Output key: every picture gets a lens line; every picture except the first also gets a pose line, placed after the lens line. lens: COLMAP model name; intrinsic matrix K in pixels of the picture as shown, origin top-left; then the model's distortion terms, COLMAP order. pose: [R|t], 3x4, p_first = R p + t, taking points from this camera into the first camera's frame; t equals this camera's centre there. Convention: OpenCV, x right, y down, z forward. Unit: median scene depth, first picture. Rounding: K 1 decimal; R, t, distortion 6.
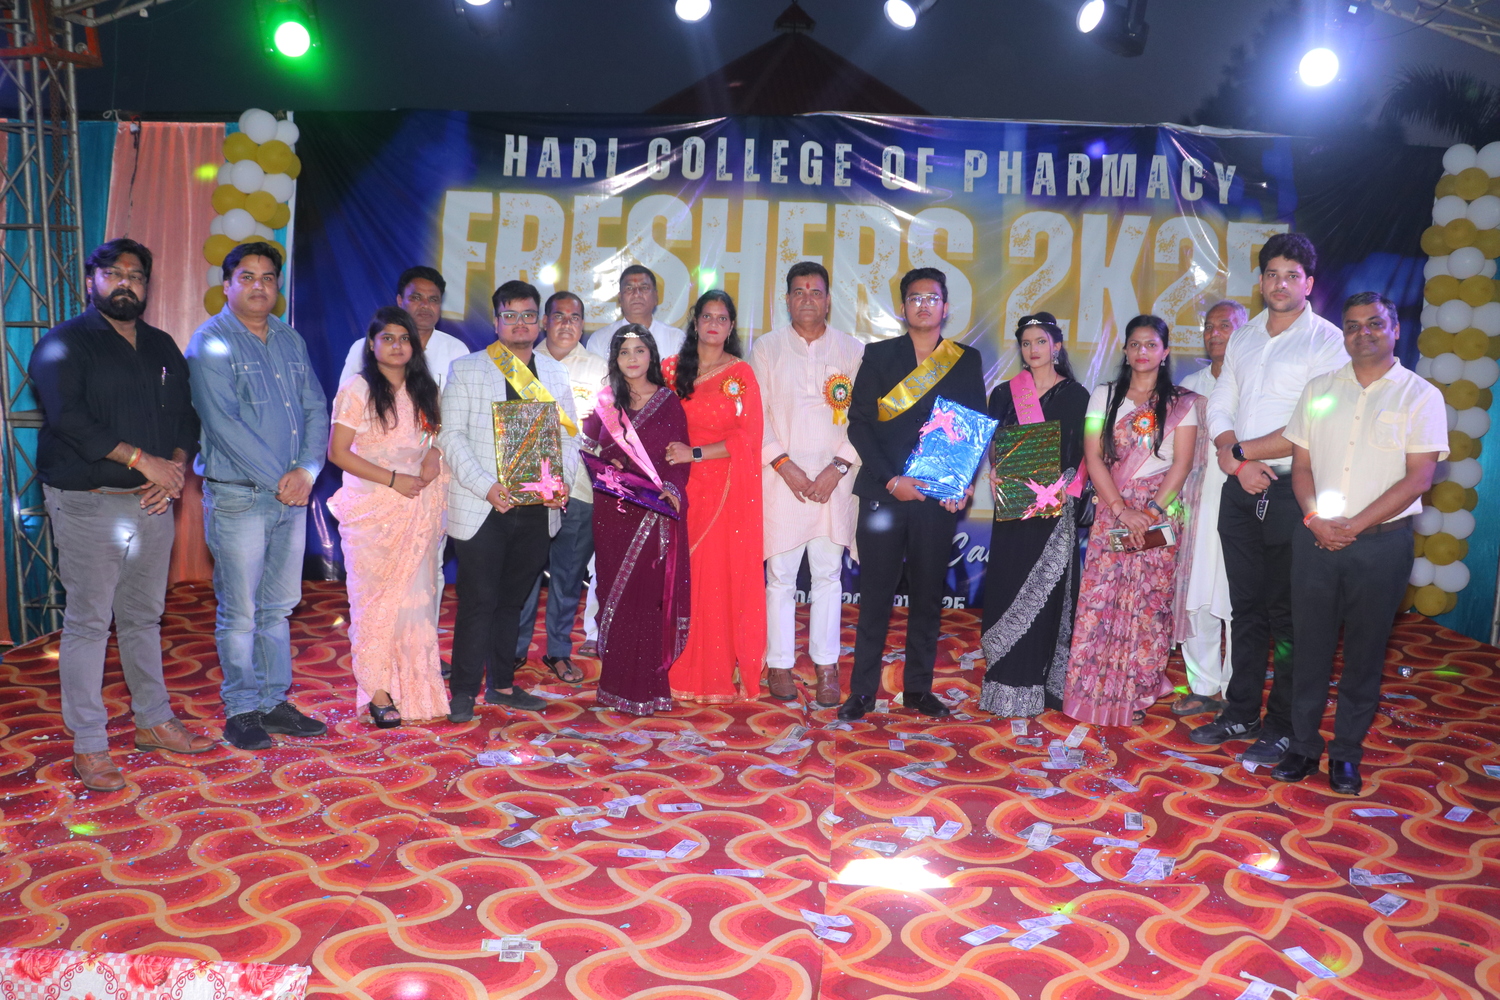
lens RADIAL K [[1231.9, 0, 695.5], [0, 1231.9, 459.2], [0, 0, 1]] dist [-0.095203, 0.041269]
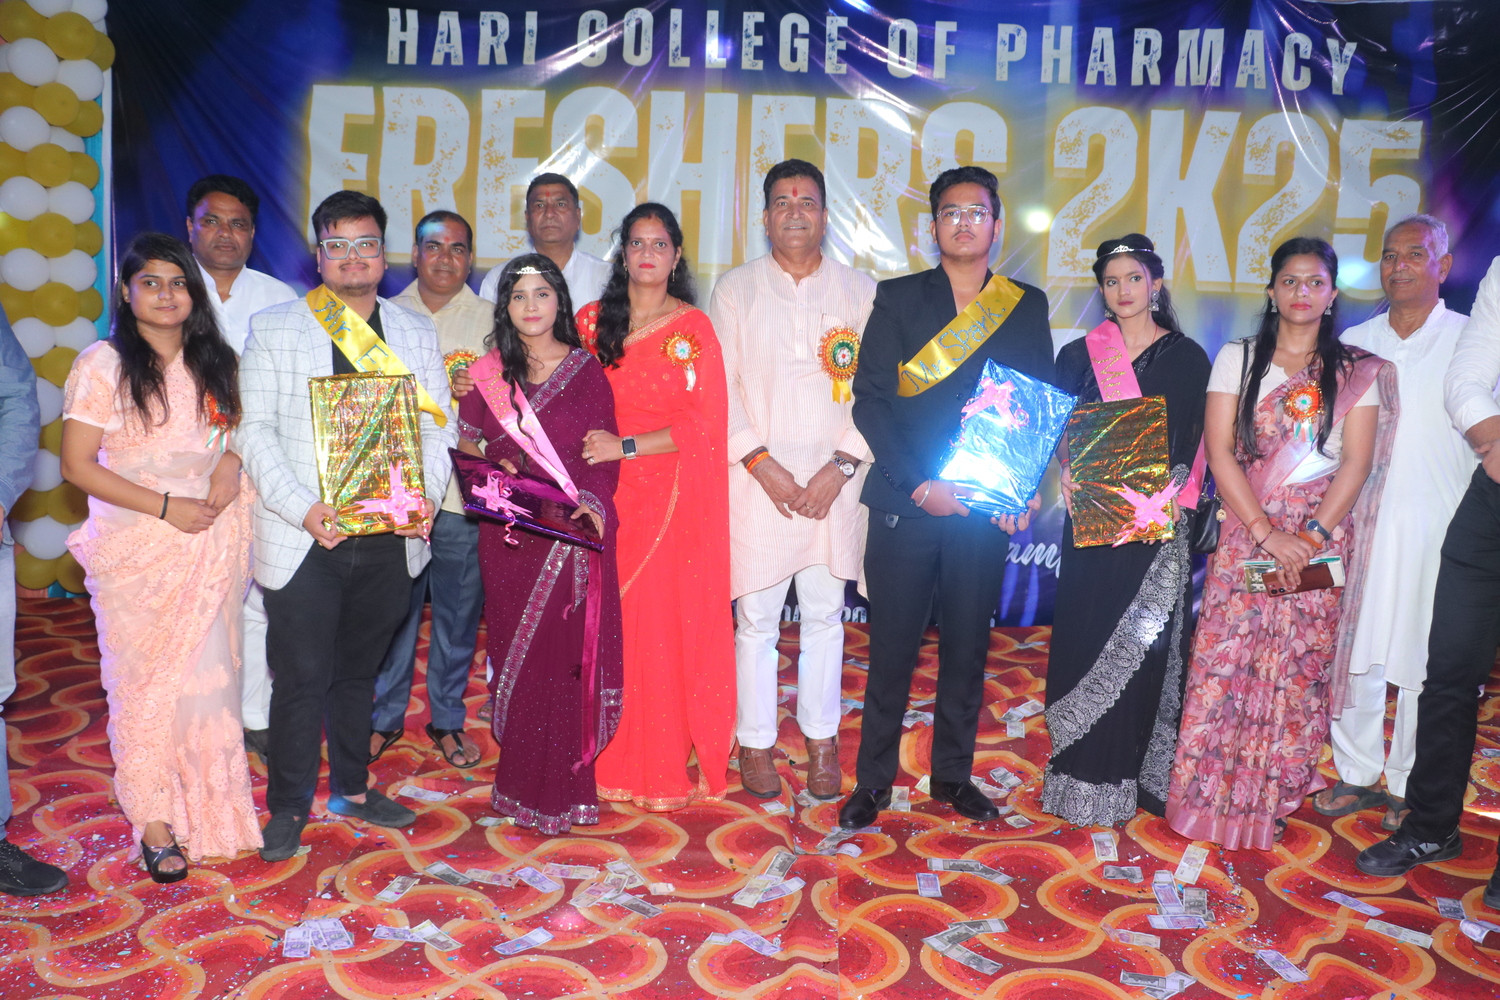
lens RADIAL K [[1333.7, 0, 699.4], [0, 1333.7, 518.7], [0, 0, 1]] dist [-0.143090, 0.188407]
pose [[0.999669, -0.012090, 0.022696, 0.022284], [0.010219, 0.996676, 0.080829, -0.024261], [-0.023597, -0.080570, 0.996470, 0.270732]]
